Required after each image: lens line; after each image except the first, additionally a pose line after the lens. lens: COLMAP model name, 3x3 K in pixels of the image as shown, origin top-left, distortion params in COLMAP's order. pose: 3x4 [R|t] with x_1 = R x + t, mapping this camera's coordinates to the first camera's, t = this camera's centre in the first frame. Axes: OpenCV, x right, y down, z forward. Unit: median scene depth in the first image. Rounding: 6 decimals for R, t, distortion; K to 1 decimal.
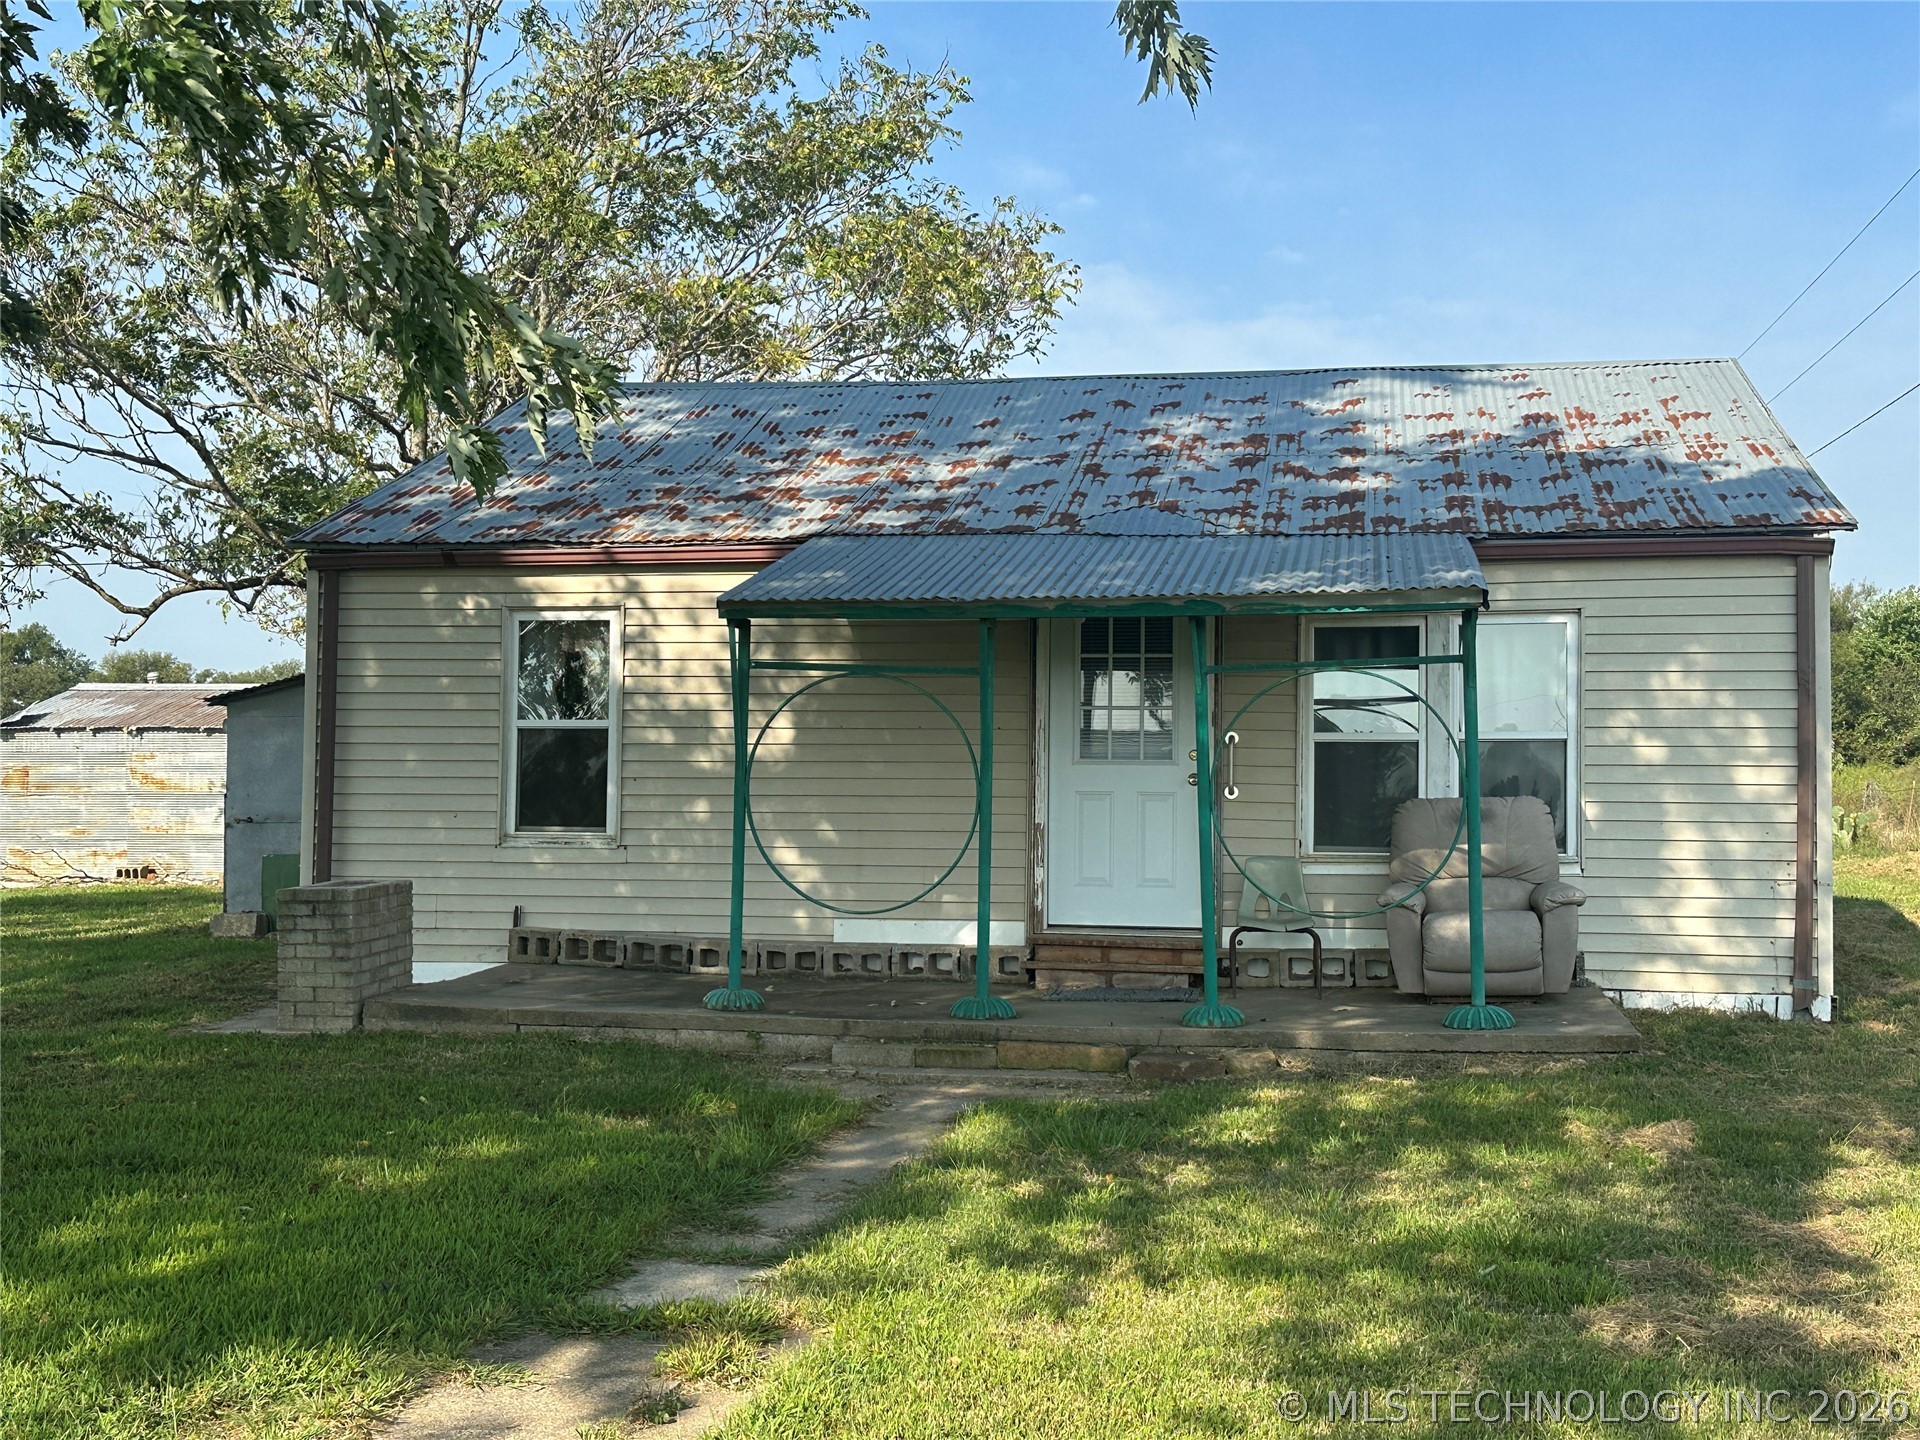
lens RADIAL K [[2363.4, 0, 964.2], [0, 2363.4, 721.3], [0, 0, 1]] dist [0.130913, 0.000000]
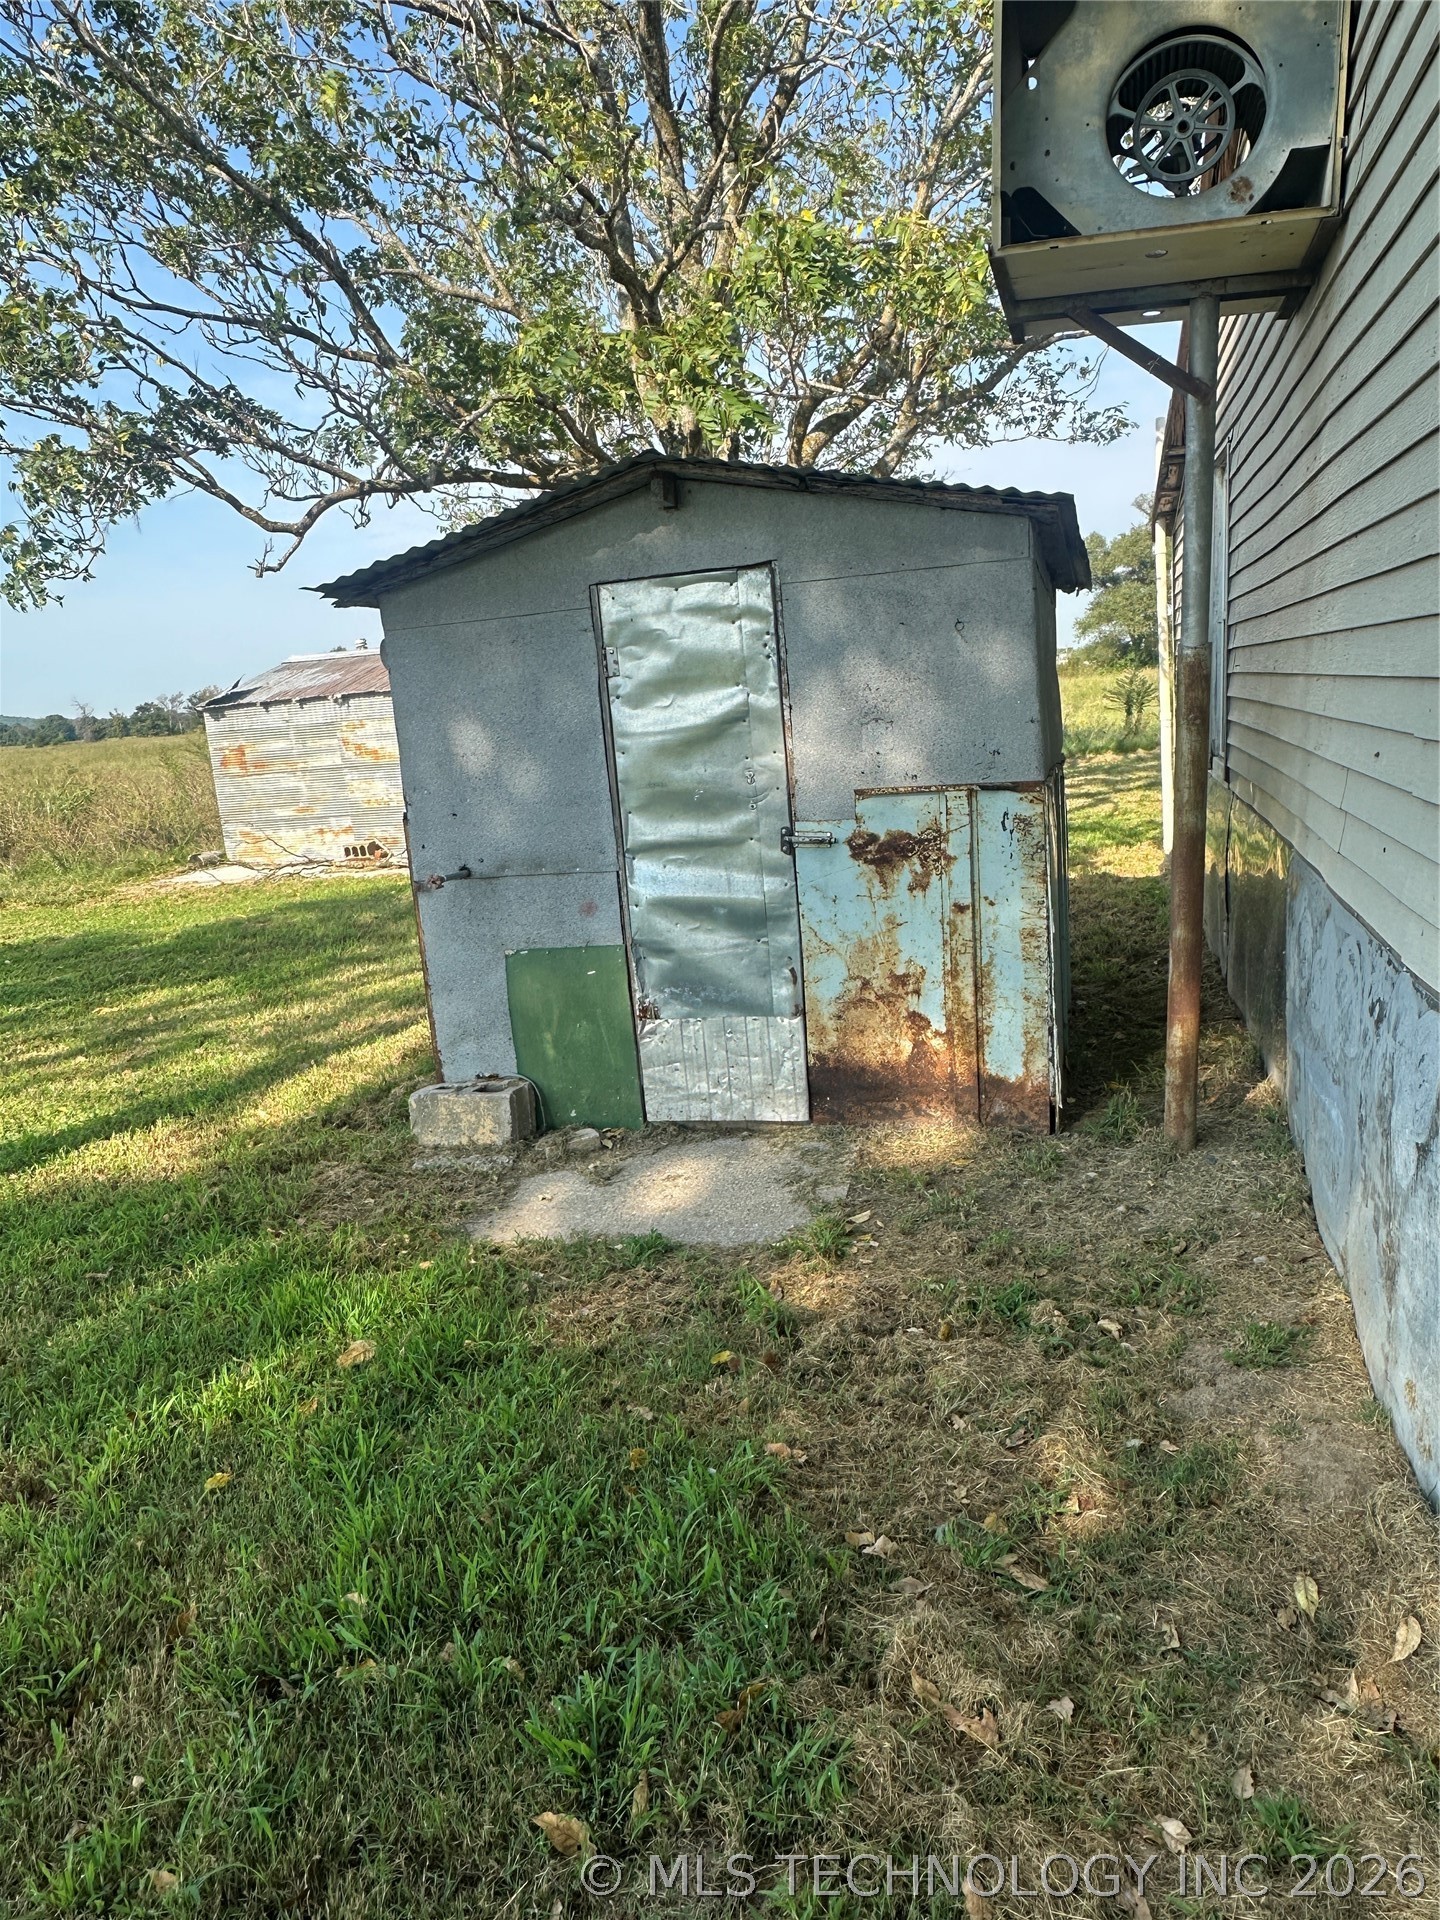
lens RADIAL K [[1311.8, 0, 718.5], [0, 1311.8, 969.6], [0, 0, 1]] dist [-0.002900, 0.002615]
pose [[0.991599, -0.055574, -0.116805, -0.319304], [0.080489, 0.971980, 0.220854, 0.012259], [0.101258, -0.228400, 0.968287, 1.086476]]
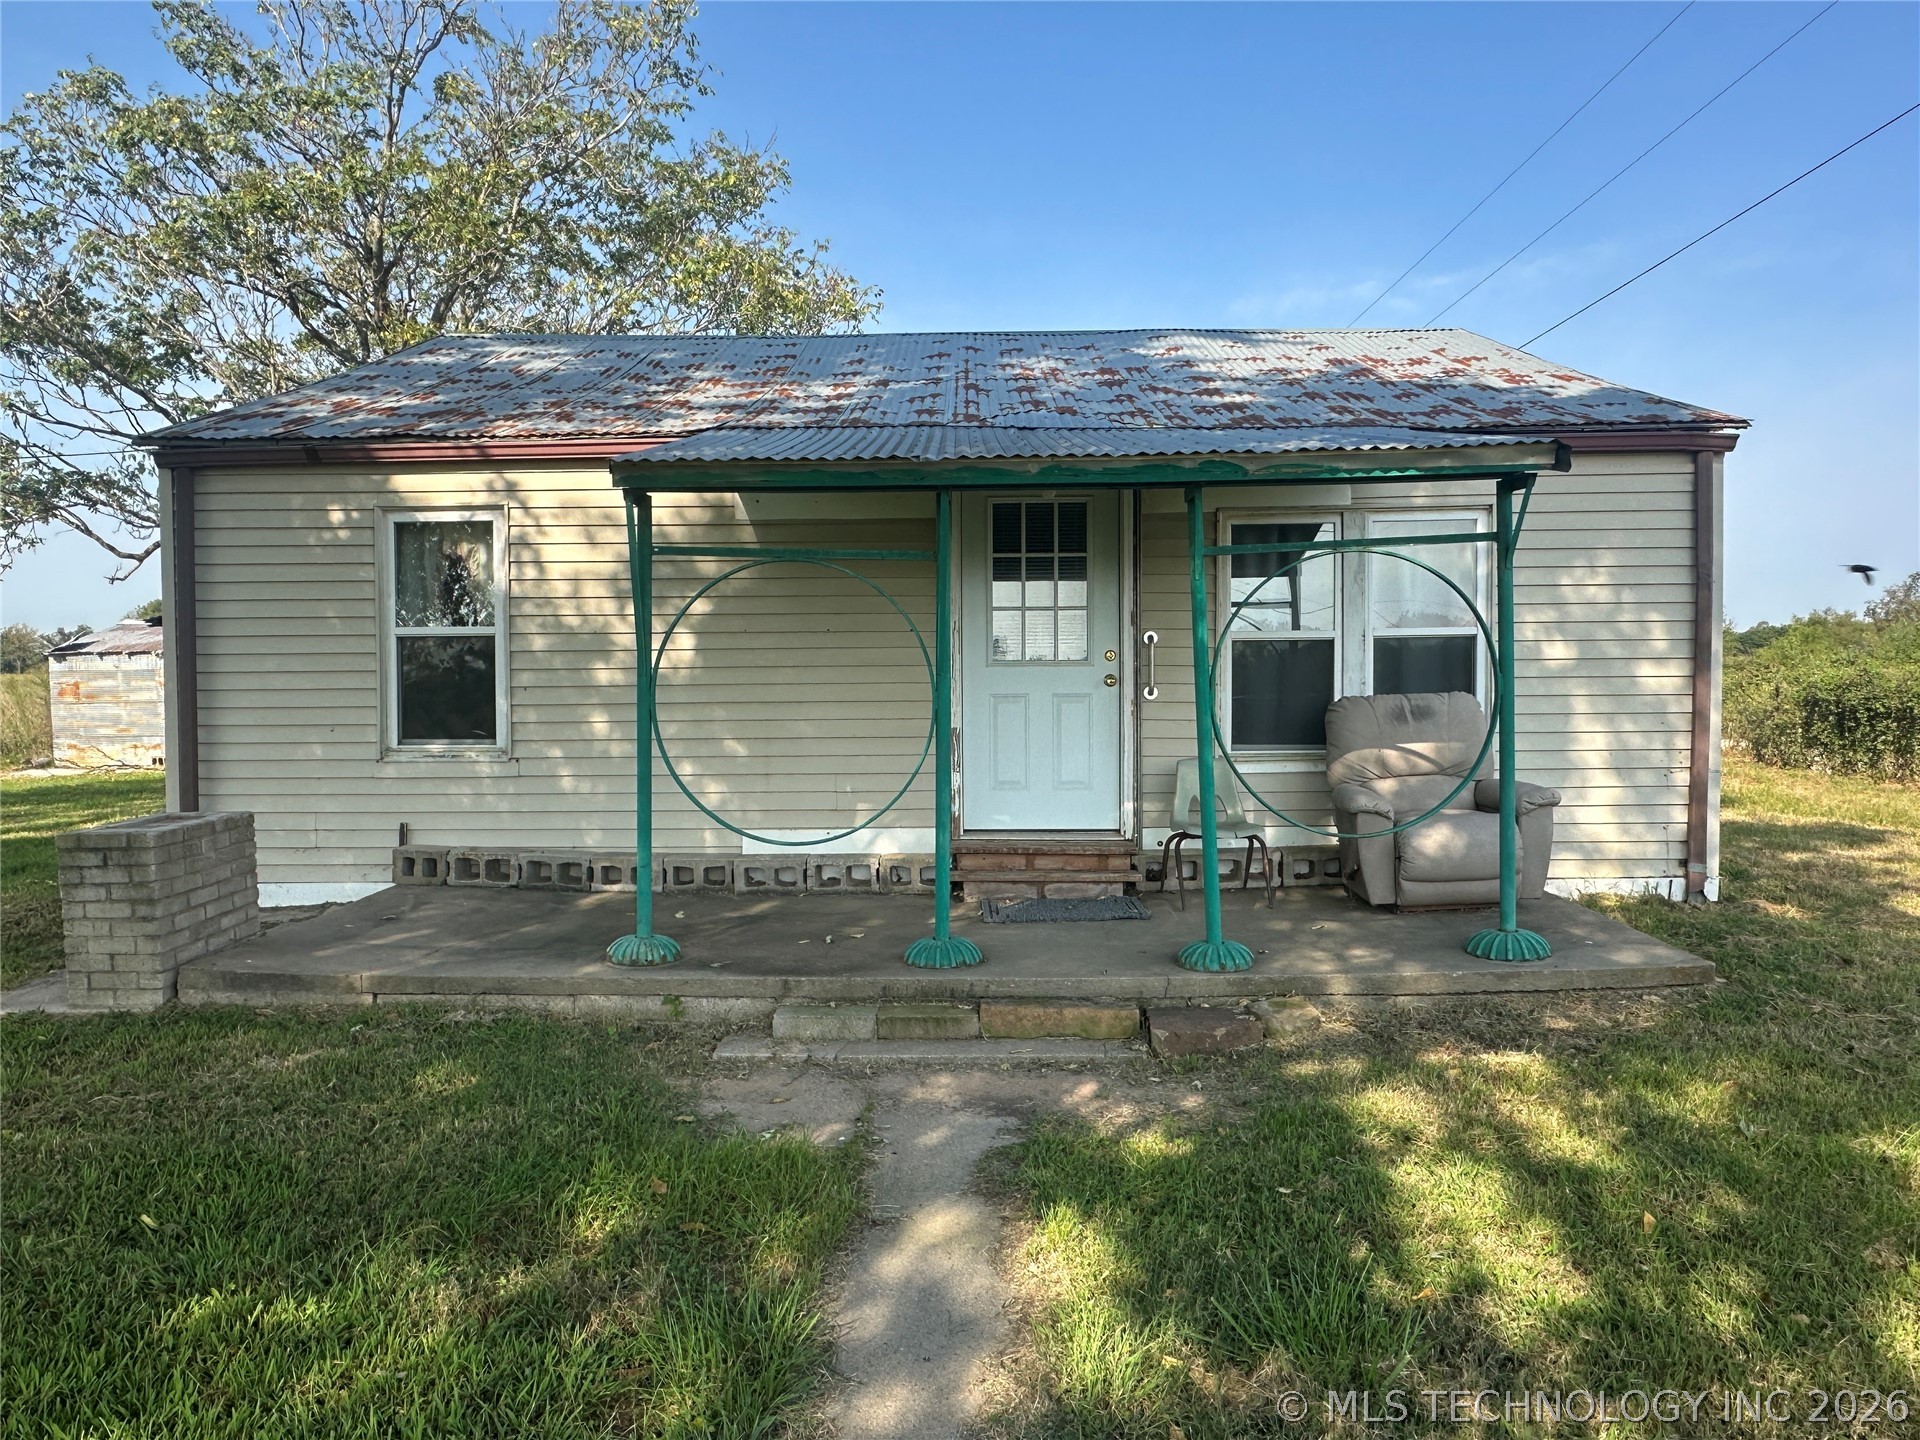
lens RADIAL K [[1311.8, 0, 967.3], [0, 1311.8, 735.2], [0, 0, 1]] dist [-0.002900, 0.002615]
pose [[0.986623, -0.021460, 0.161601, -0.049635], [0.010572, 0.997634, 0.067935, 0.009266], [-0.162677, -0.065318, 0.984515, 0.454629]]
